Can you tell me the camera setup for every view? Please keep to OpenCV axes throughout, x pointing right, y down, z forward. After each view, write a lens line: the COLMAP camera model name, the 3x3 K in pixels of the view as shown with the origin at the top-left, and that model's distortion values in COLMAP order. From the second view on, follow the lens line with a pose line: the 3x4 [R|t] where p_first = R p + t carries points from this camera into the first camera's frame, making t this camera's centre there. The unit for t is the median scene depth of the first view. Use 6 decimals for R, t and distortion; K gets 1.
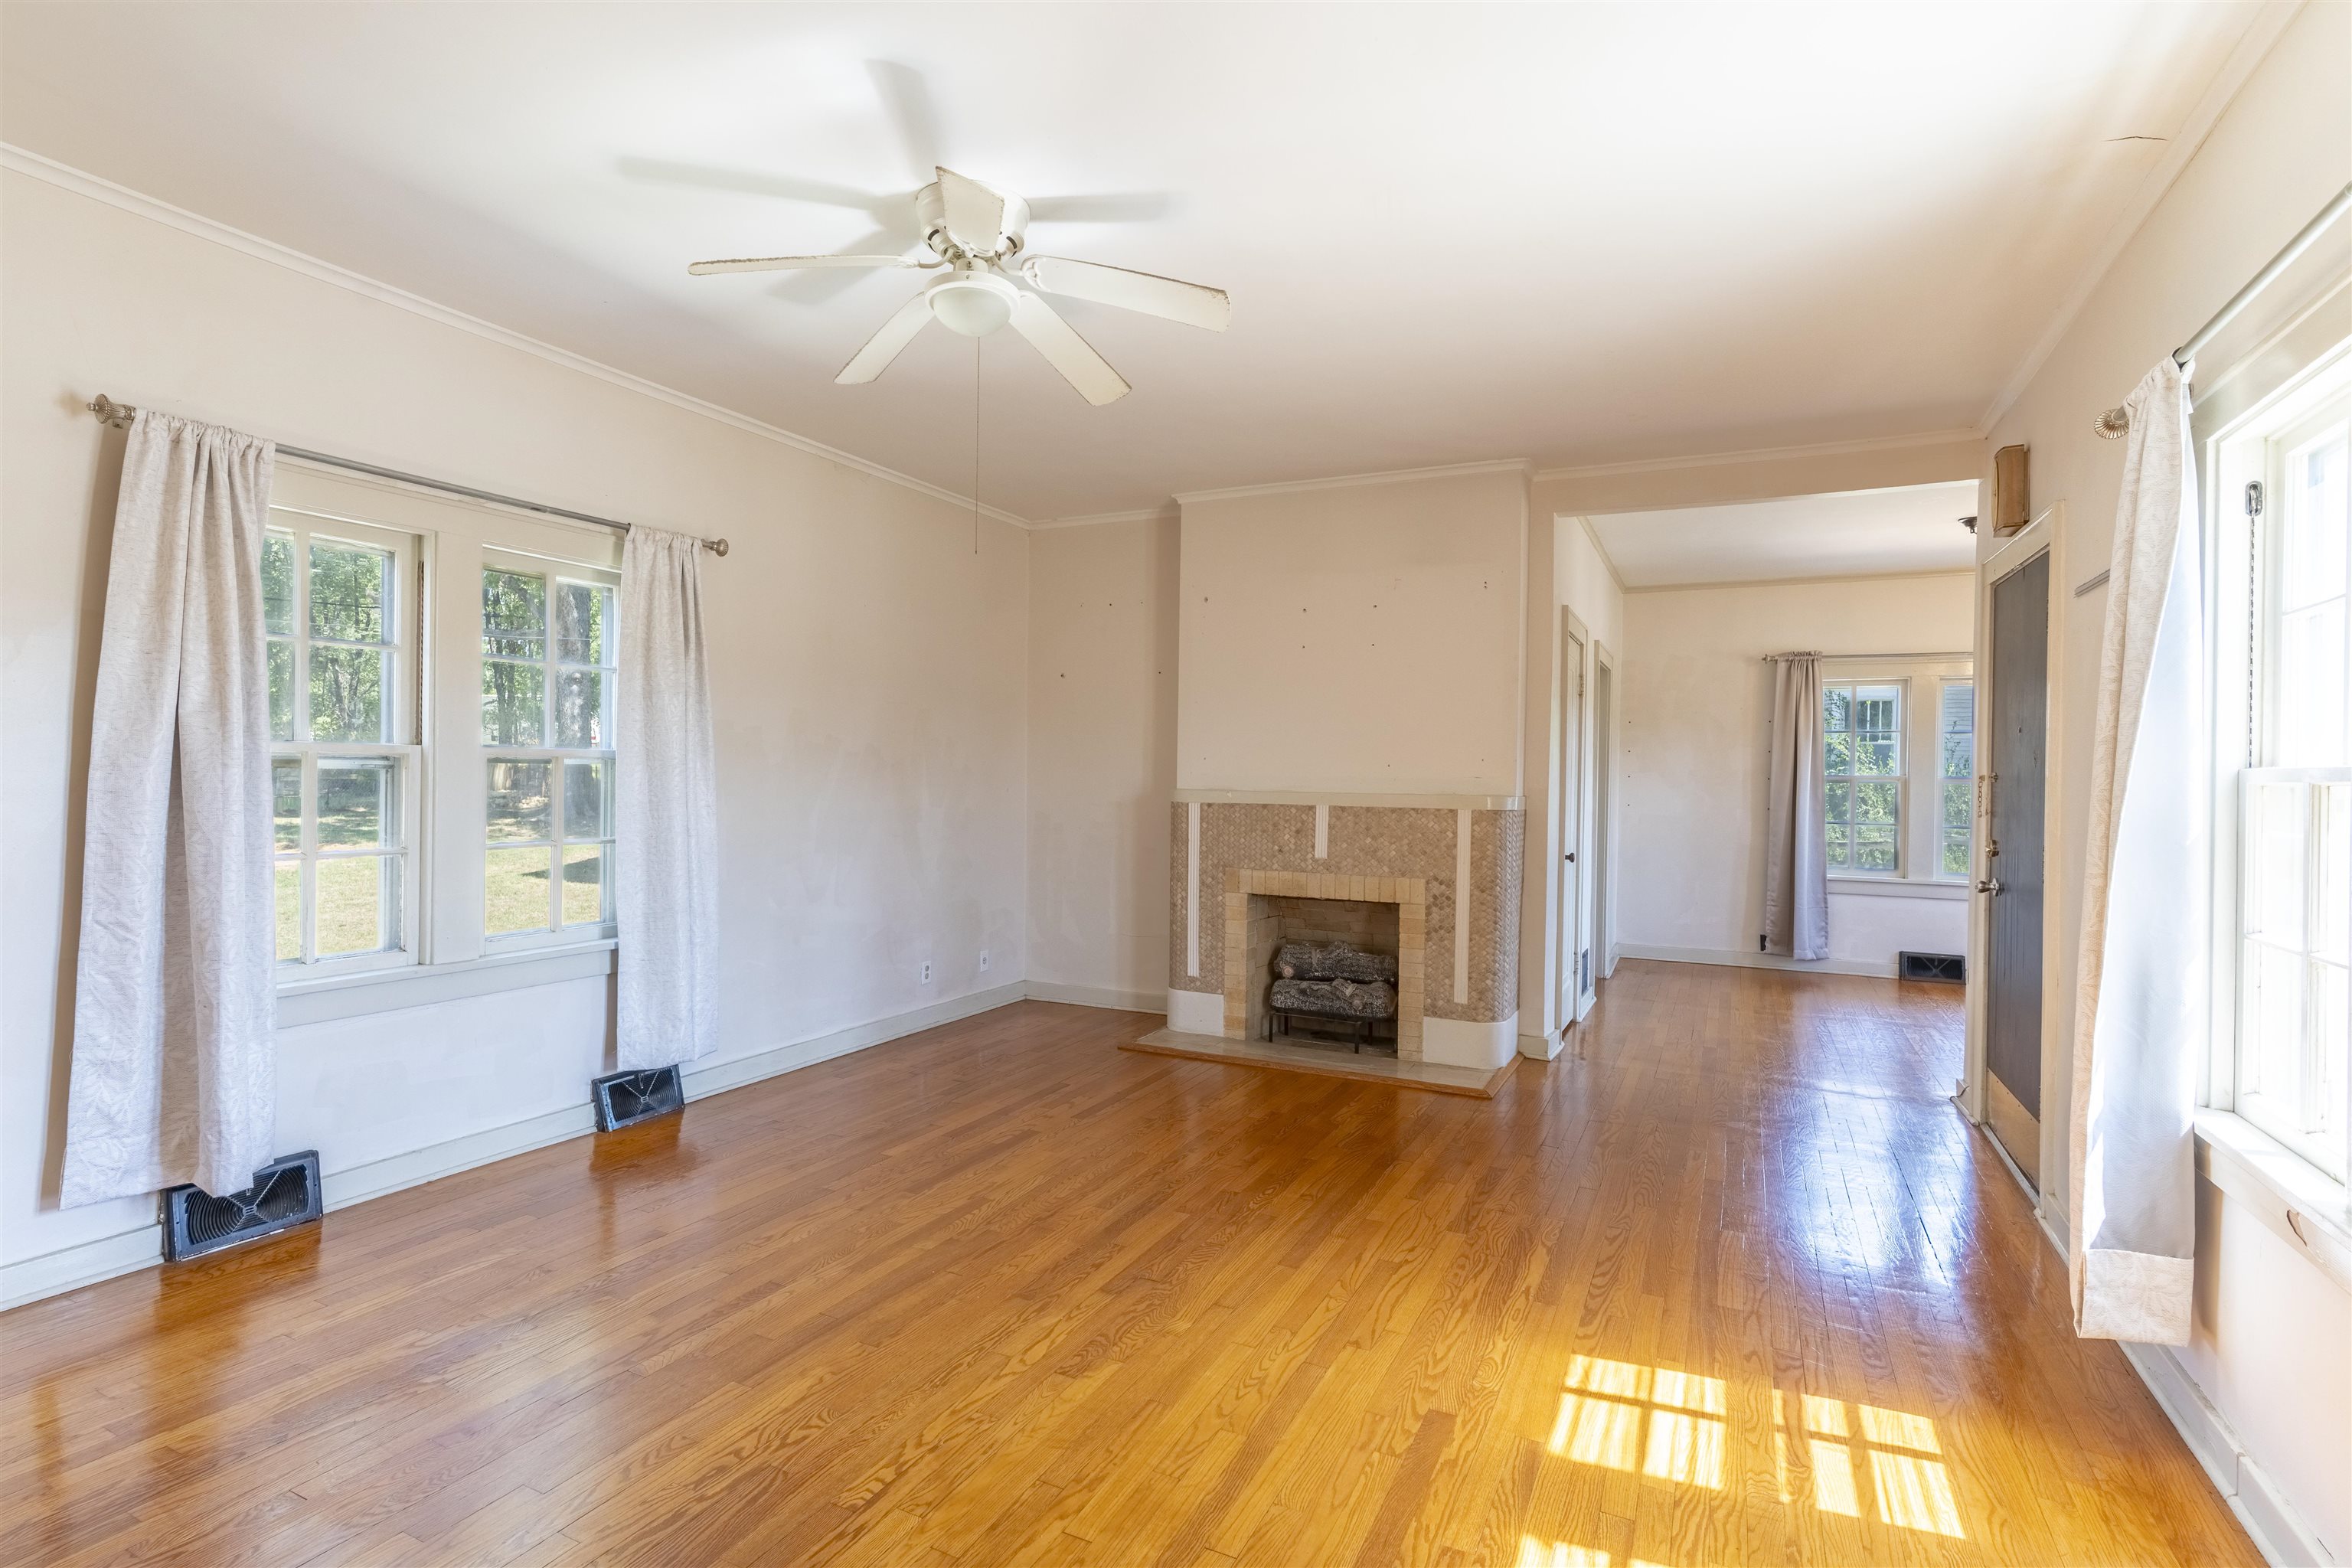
lens RADIAL K [[1135.5, 0, 1167.4], [0, 1135.5, 778.7], [0, 0, 1]] dist [0.001463, 0.000612]
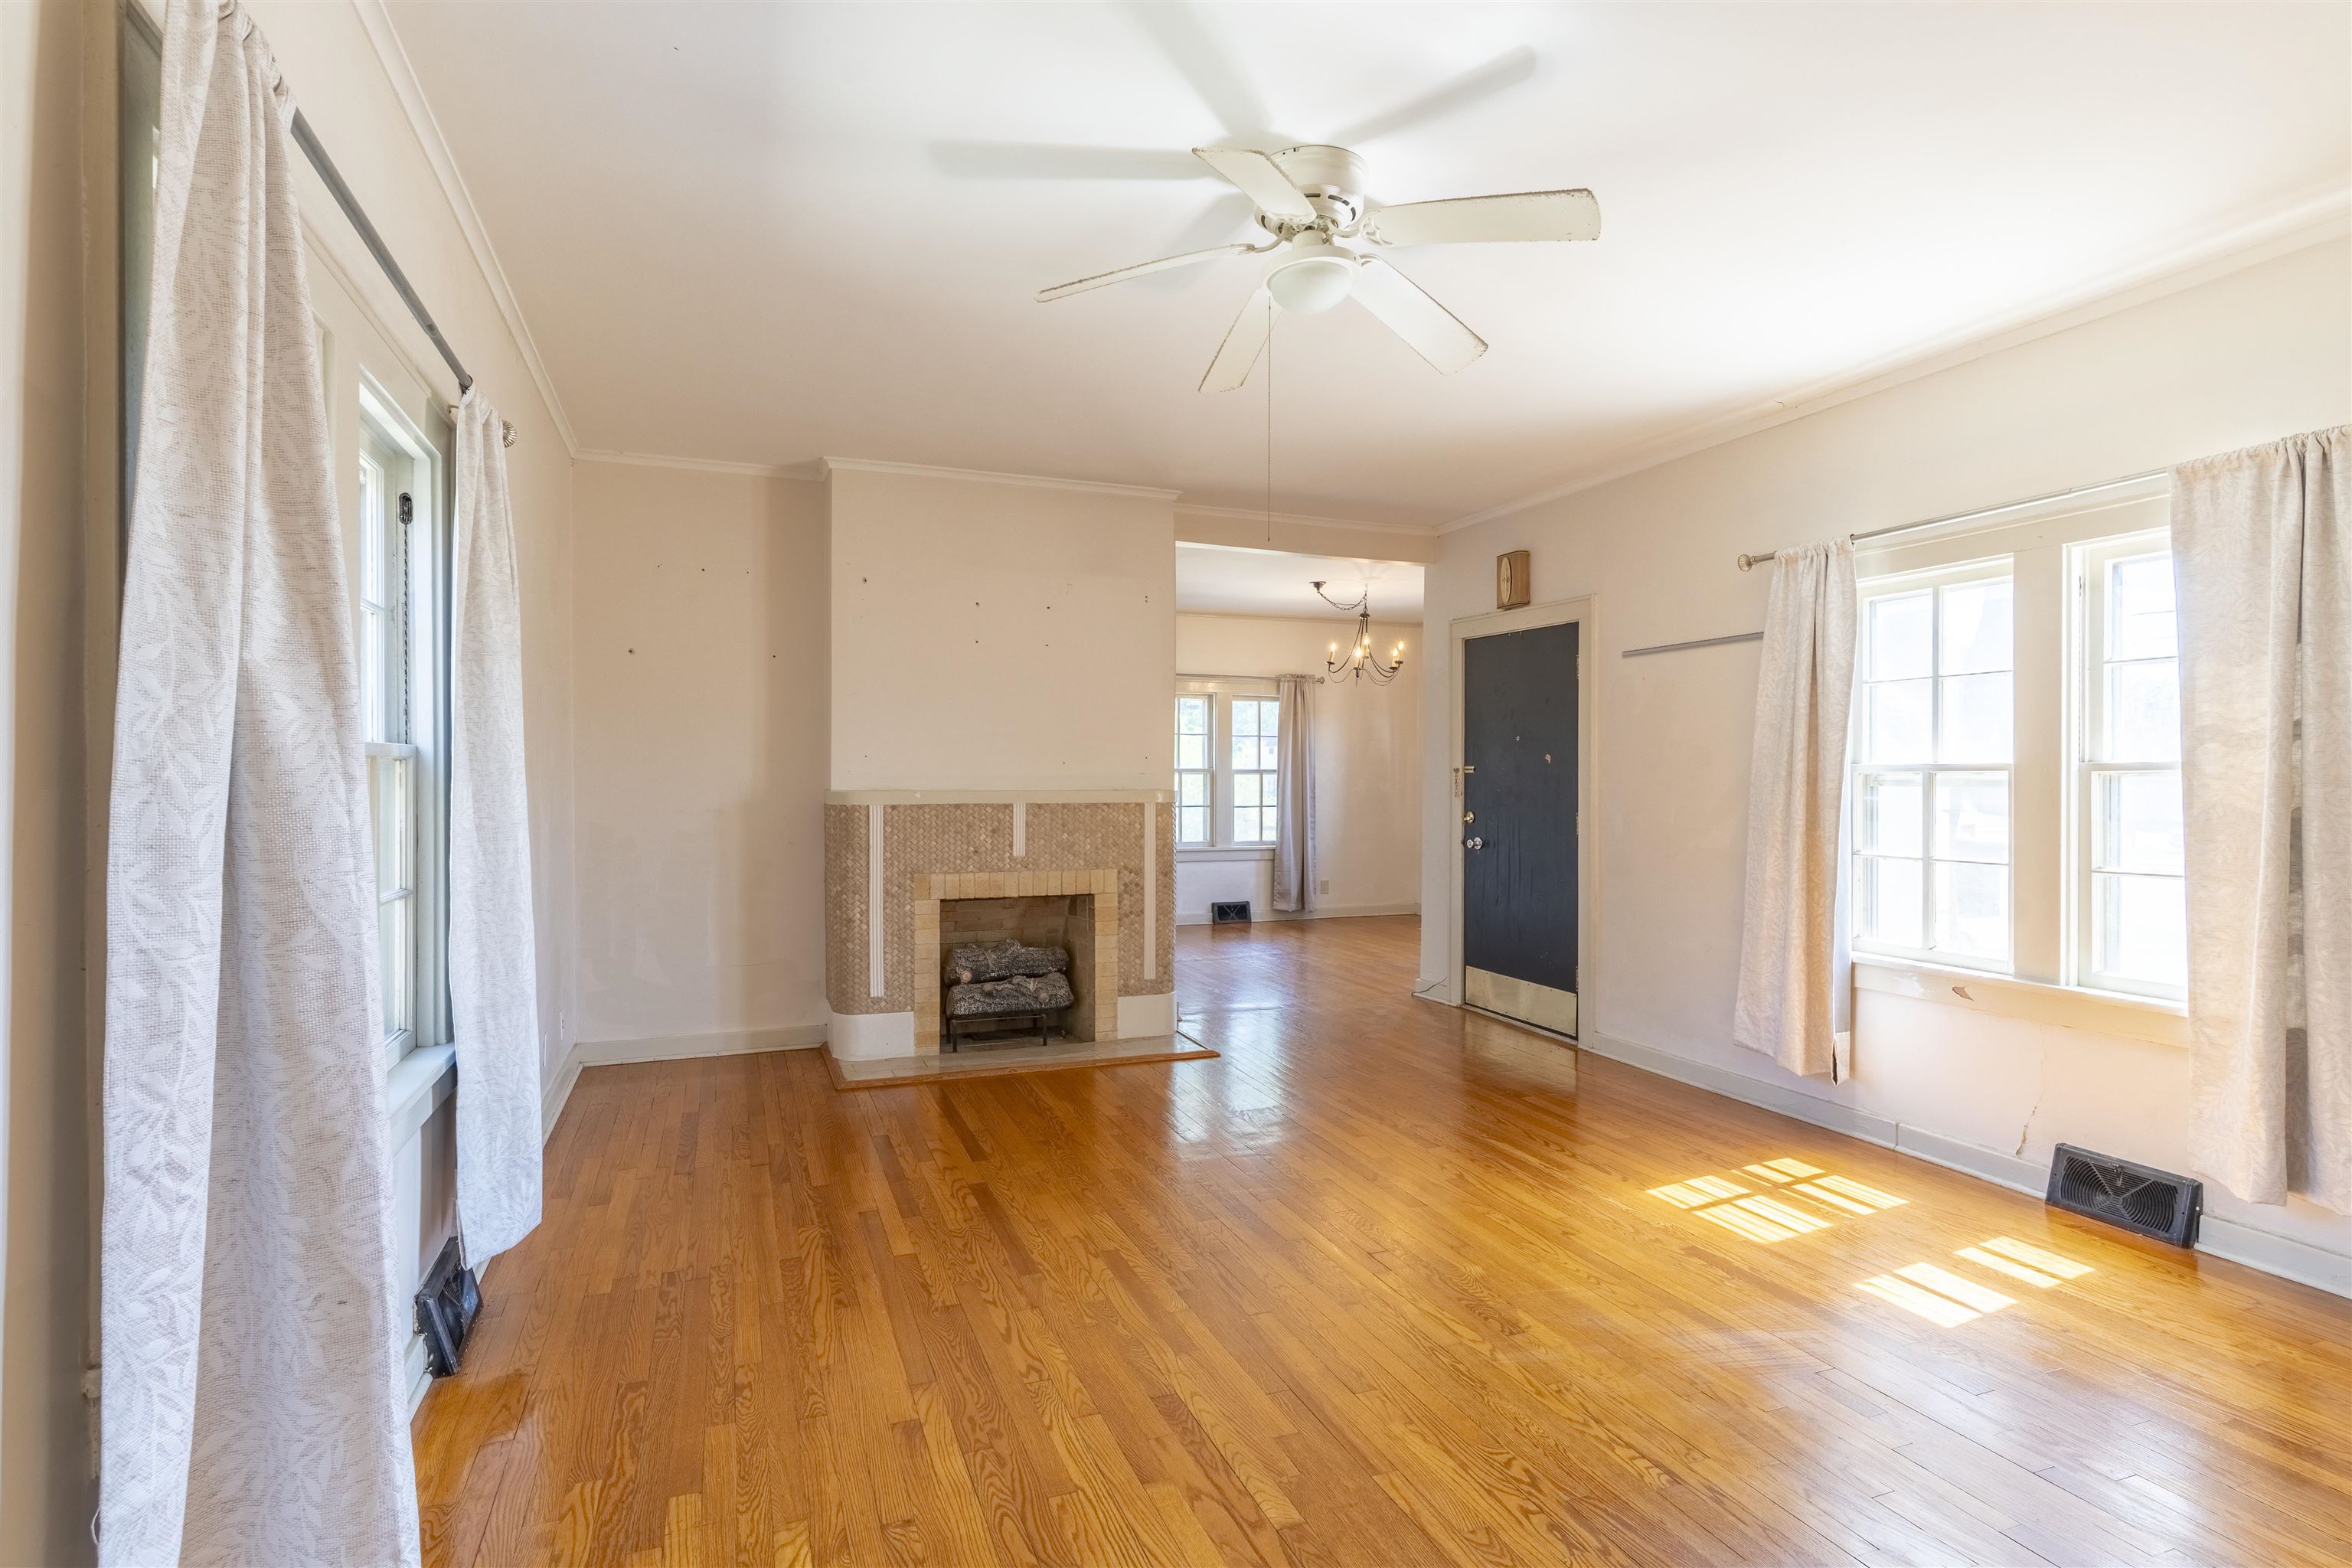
lens RADIAL K [[1126.1, 0, 1145.8], [0, 1126.1, 782.1], [0, 0, 1]] dist [0.001951, -0.000976]
pose [[0.690973, -0.016865, 0.722684, -0.634545], [0.010871, 0.999857, 0.012940, -0.008587], [-0.722799, -0.001085, 0.691058, 0.299095]]
